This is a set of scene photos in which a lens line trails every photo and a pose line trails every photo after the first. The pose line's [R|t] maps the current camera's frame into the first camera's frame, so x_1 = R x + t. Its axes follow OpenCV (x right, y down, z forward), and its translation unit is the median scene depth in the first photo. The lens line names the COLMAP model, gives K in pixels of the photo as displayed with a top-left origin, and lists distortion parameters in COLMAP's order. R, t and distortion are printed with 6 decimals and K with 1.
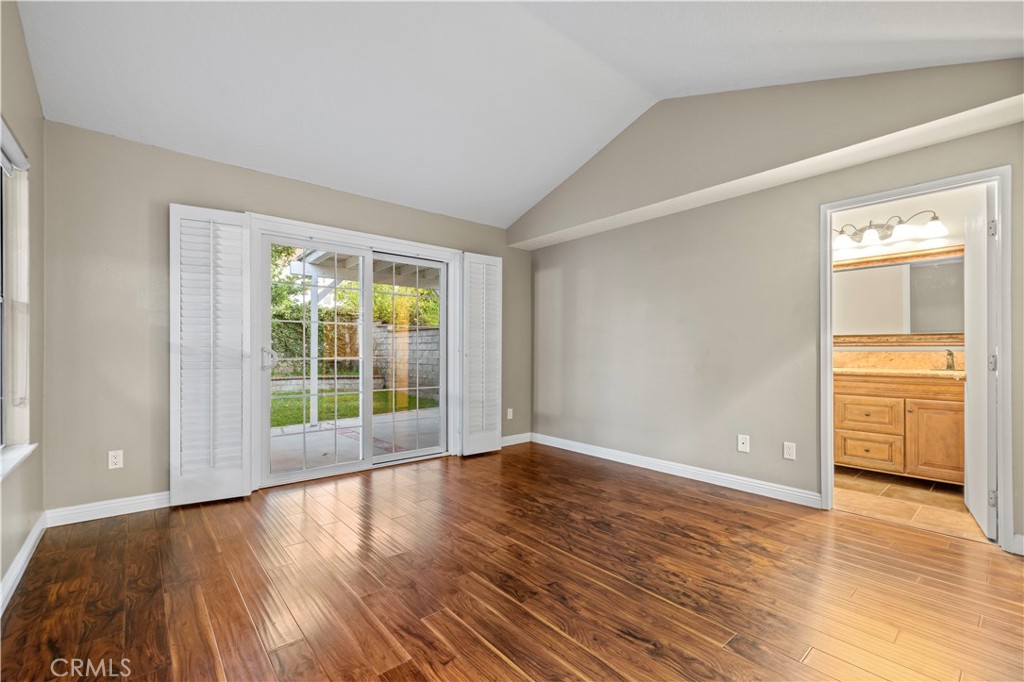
lens RADIAL K [[438.2, 0, 503.1], [0, 438.2, 351.8], [0, 0, 1]] dist [0.002277, 0.000273]
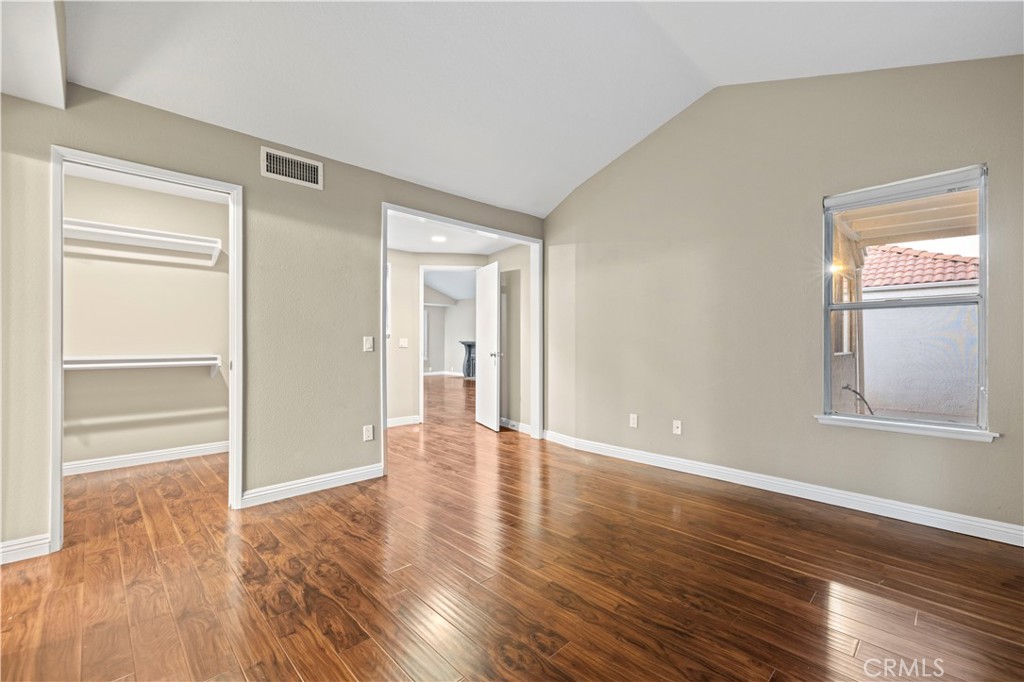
lens RADIAL K [[433.2, 0, 506.8], [0, 433.2, 341.3], [0, 0, 1]] dist [0.002467, 0.000334]
pose [[-0.997502, -0.001142, -0.070626, 0.104083], [-0.000993, 0.999997, -0.002145, -0.002429], [0.070628, -0.002070, -0.997501, 1.323598]]
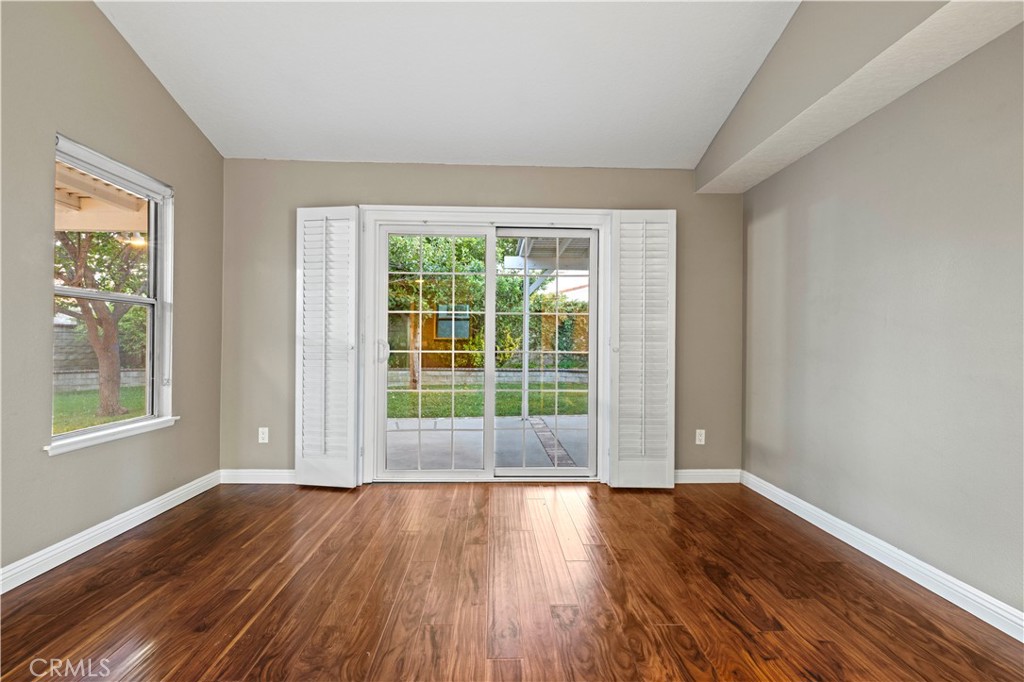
lens RADIAL K [[433.2, 0, 506.8], [0, 433.2, 341.3], [0, 0, 1]] dist [0.002467, 0.000334]
pose [[0.789089, 0.001650, -0.614276, 0.285757], [-0.008098, 0.999937, -0.007717, -0.000516], [0.614225, 0.011064, 0.789053, 0.414909]]
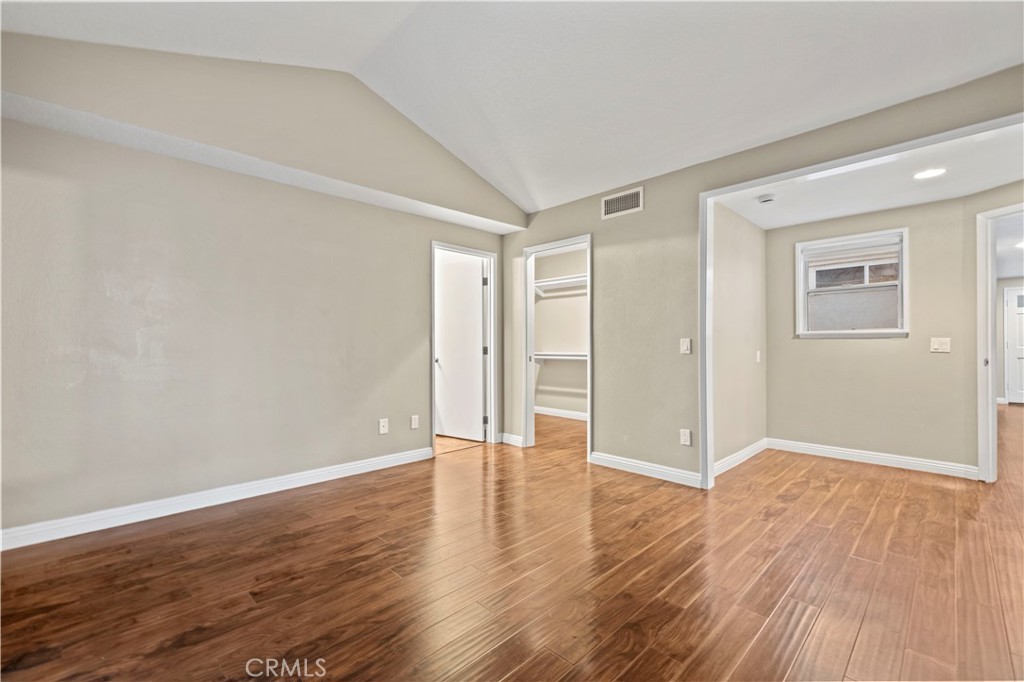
lens RADIAL K [[436.5, 0, 510.3], [0, 436.5, 339.3], [0, 0, 1]] dist [0.003057, 0.000002]
pose [[-0.085129, 0.011514, 0.996303, -0.605842], [0.000720, 0.999934, -0.011494, -0.002223], [-0.996370, -0.000261, -0.085132, 0.770890]]
